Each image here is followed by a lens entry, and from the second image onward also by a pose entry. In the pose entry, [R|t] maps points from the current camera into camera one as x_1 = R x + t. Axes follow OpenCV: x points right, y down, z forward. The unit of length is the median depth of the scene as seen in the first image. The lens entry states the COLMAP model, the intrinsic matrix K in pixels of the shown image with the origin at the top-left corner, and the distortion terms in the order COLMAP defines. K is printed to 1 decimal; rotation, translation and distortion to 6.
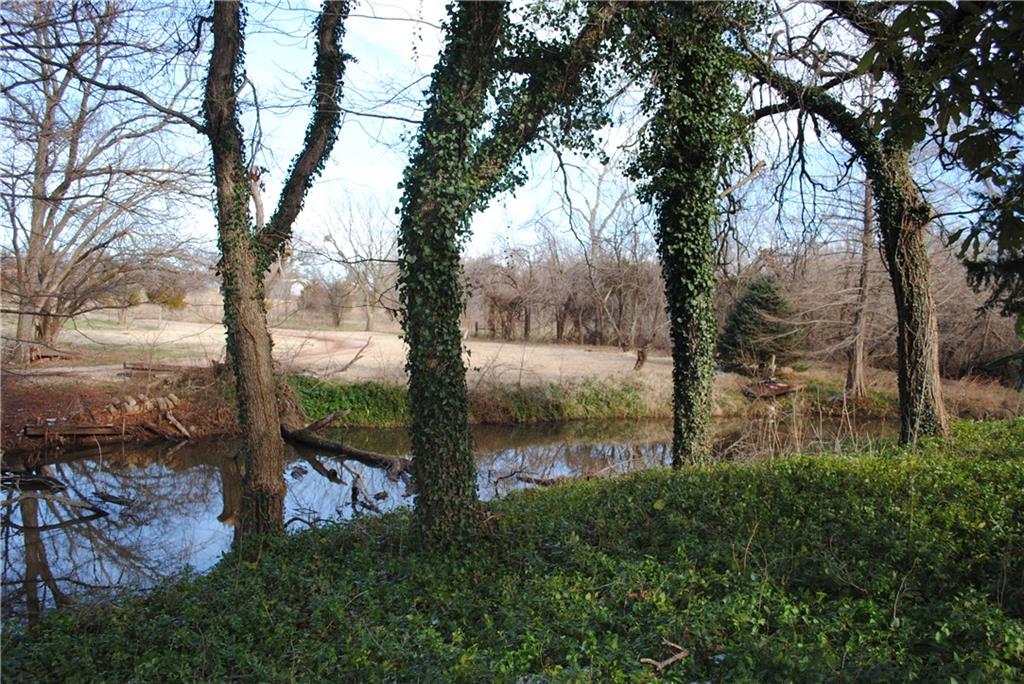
lens RADIAL K [[813.8, 0, 512.0], [0, 813.8, 342.0], [0, 0, 1]] dist [-0.085454, 0.011197]
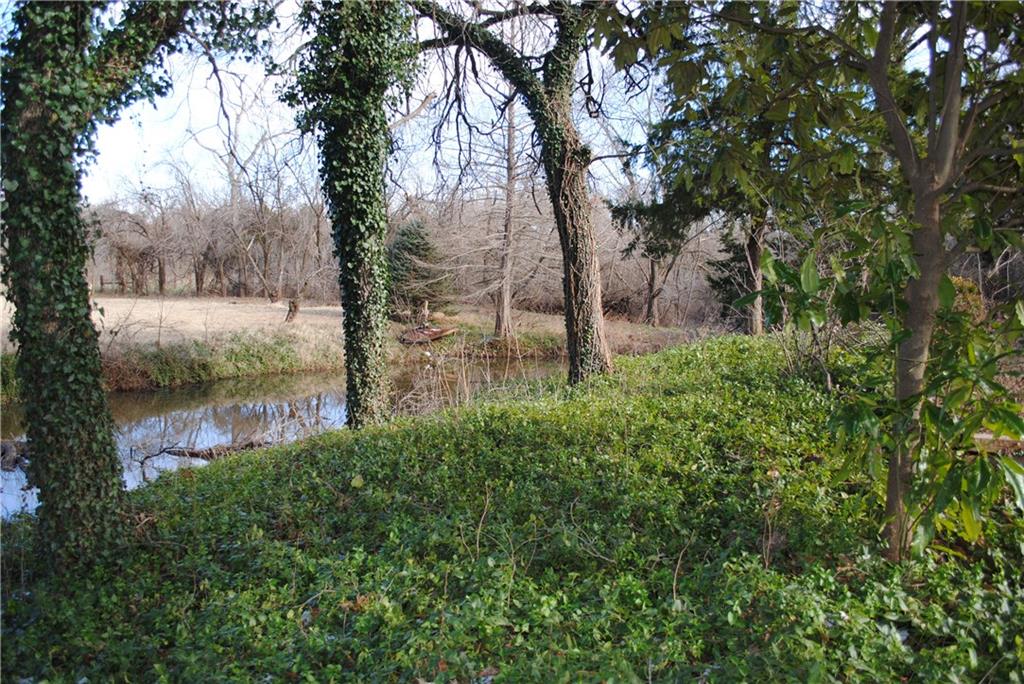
lens RADIAL K [[813.8, 0, 512.0], [0, 813.8, 342.0], [0, 0, 1]] dist [-0.085454, 0.011197]
pose [[0.907720, -0.055179, 0.415932, -0.010091], [0.028708, 0.997159, 0.069636, 0.000537], [-0.418593, -0.051269, 0.906726, 0.105188]]
